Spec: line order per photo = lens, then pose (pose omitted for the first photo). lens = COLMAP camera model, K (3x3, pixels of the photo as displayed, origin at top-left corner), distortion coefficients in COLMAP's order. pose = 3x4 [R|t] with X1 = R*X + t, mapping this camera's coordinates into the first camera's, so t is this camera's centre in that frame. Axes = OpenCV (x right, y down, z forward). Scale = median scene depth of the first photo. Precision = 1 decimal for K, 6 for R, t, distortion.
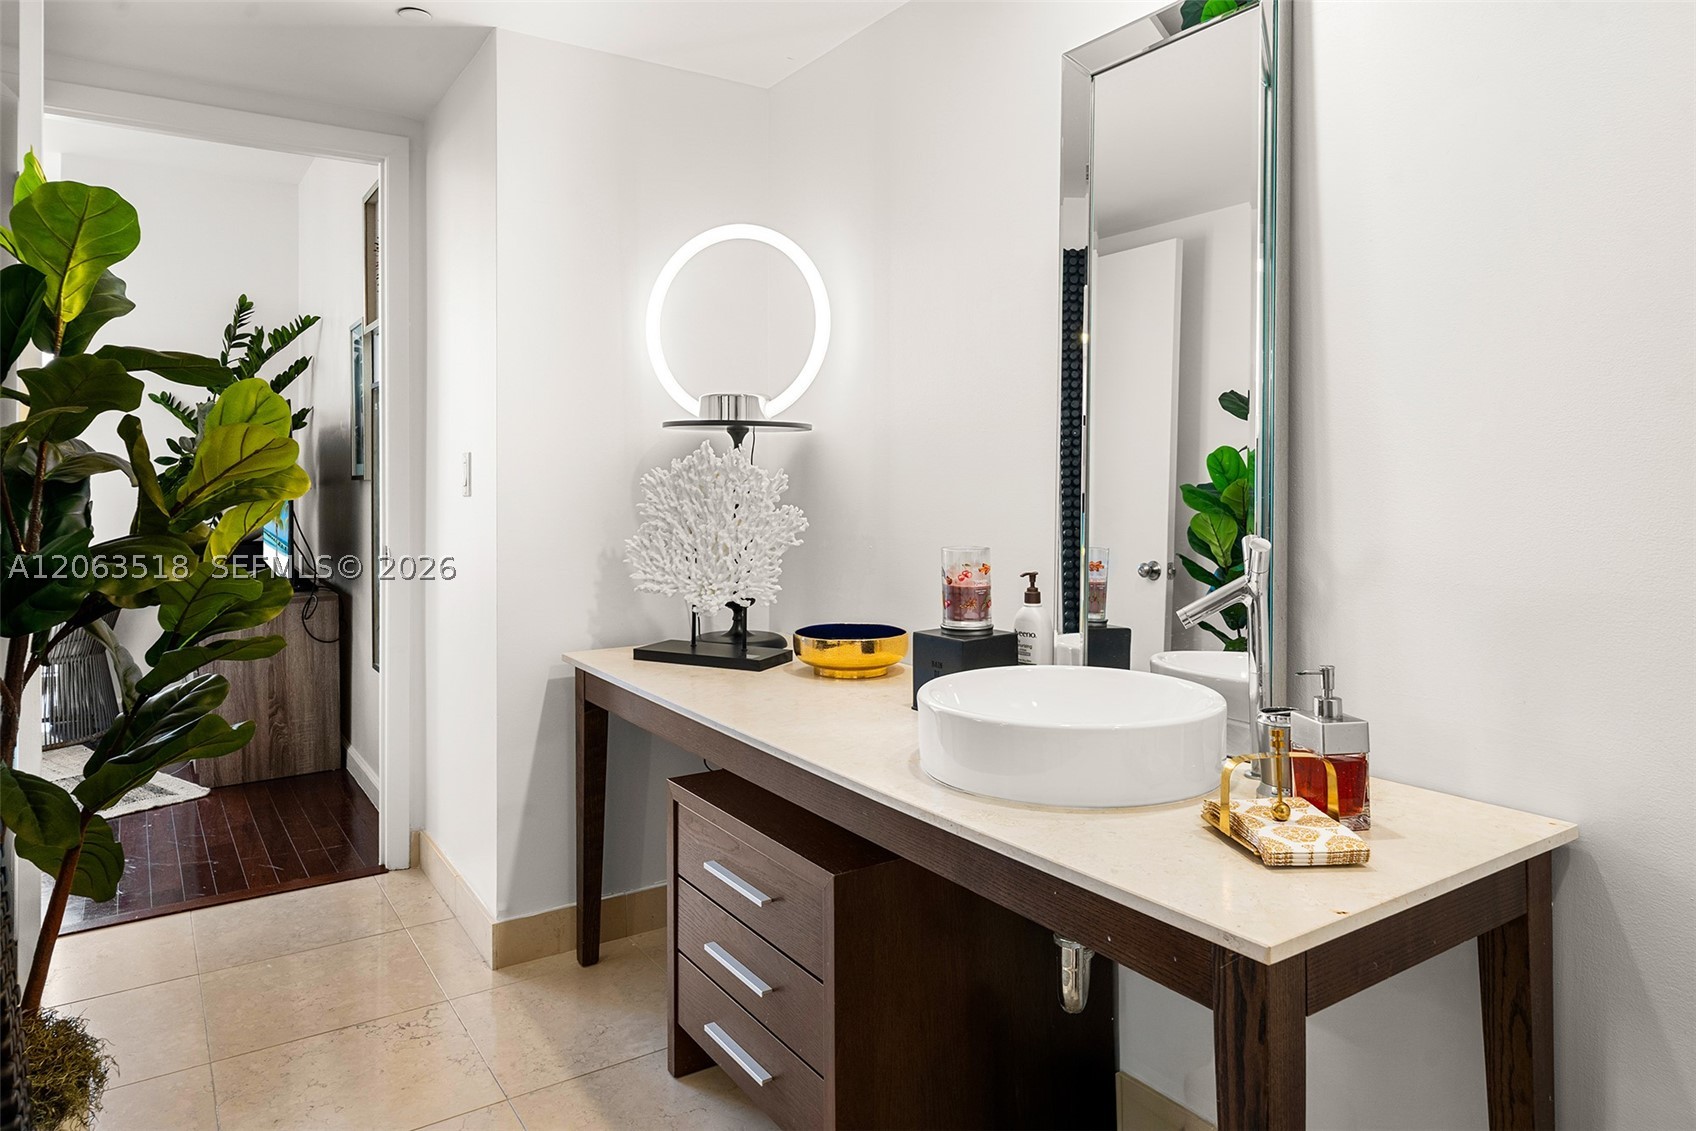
lens RADIAL K [[1073.3, 0, 880.7], [0, 1073.3, 479.5], [0, 0, 1]] dist [0.008193, 0.002110]
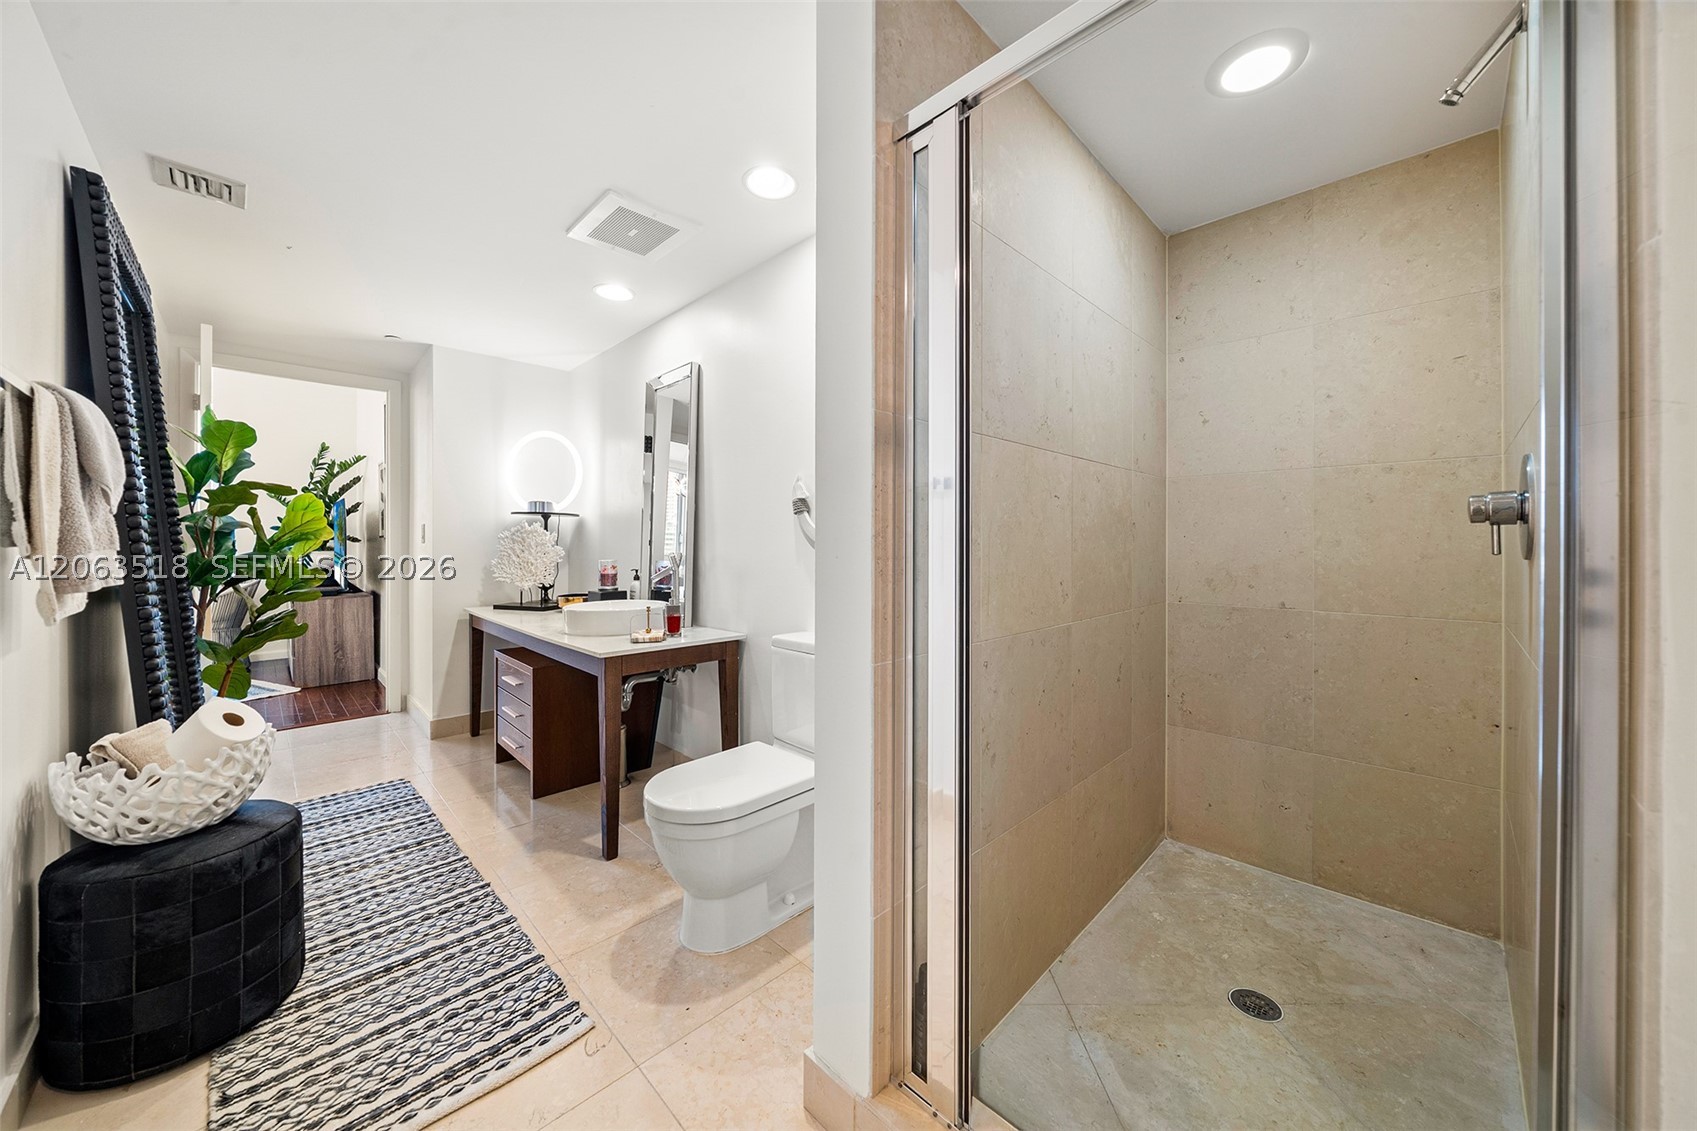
lens RADIAL K [[585.1, 0, 858.3], [0, 585.1, 550.6], [0, 0, 1]] dist [-0.006259, -0.000003]
pose [[0.981307, 0.003589, 0.192414, 0.319462], [-0.005074, 0.999961, 0.007226, 0.019696], [-0.192381, -0.008068, 0.981287, -0.448518]]
